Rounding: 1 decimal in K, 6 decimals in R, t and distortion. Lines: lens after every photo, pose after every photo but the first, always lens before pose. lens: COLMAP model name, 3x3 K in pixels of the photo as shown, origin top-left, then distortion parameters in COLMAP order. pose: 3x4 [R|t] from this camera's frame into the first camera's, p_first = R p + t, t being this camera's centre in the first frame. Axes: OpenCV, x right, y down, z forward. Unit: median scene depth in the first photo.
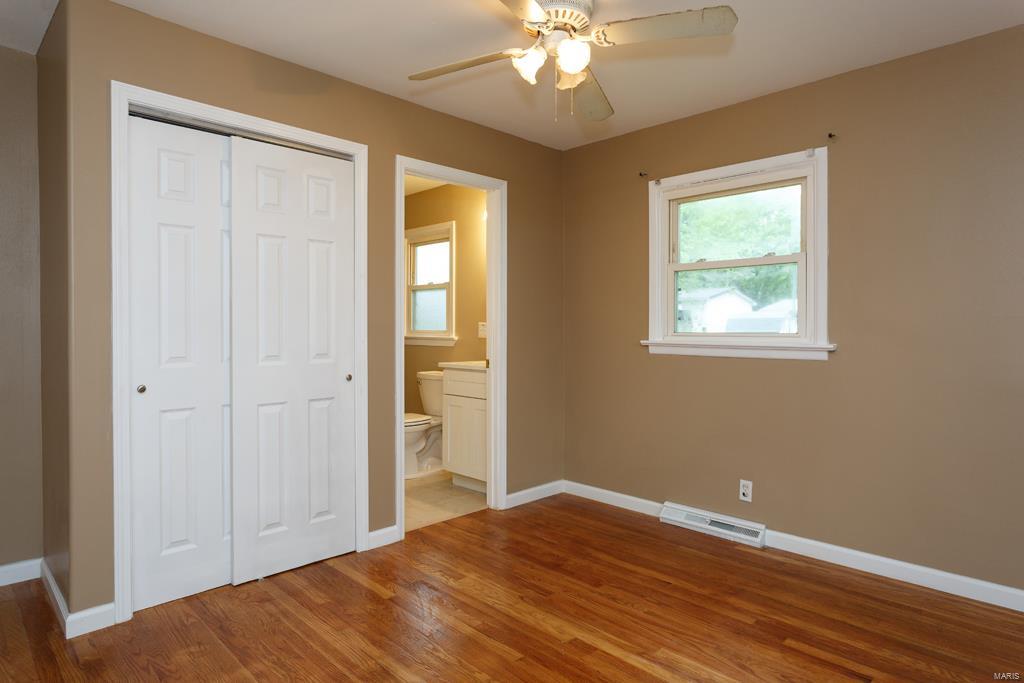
lens RADIAL K [[583.8, 0, 508.7], [0, 583.8, 335.3], [0, 0, 1]] dist [0.005475, -0.000747]
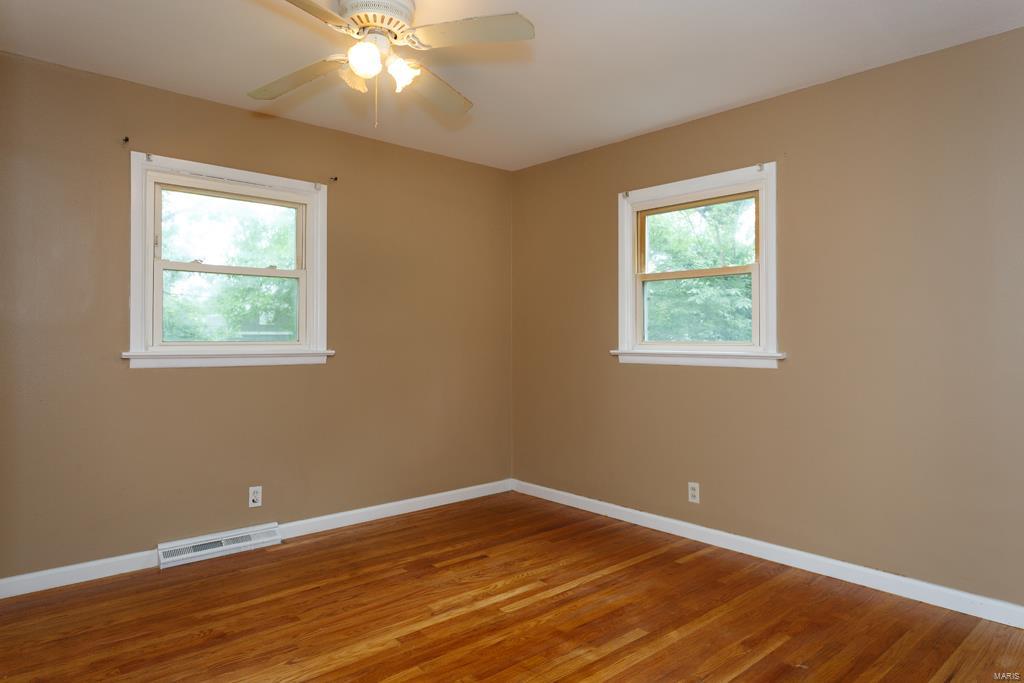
lens RADIAL K [[649.2, 0, 505.8], [0, 649.2, 345.1], [0, 0, 1]] dist [0.000580, -0.000825]
pose [[0.050307, -0.019236, 0.998549, -0.850276], [0.002980, 0.999813, 0.019110, -0.021740], [-0.998729, 0.002014, 0.050355, 0.621605]]
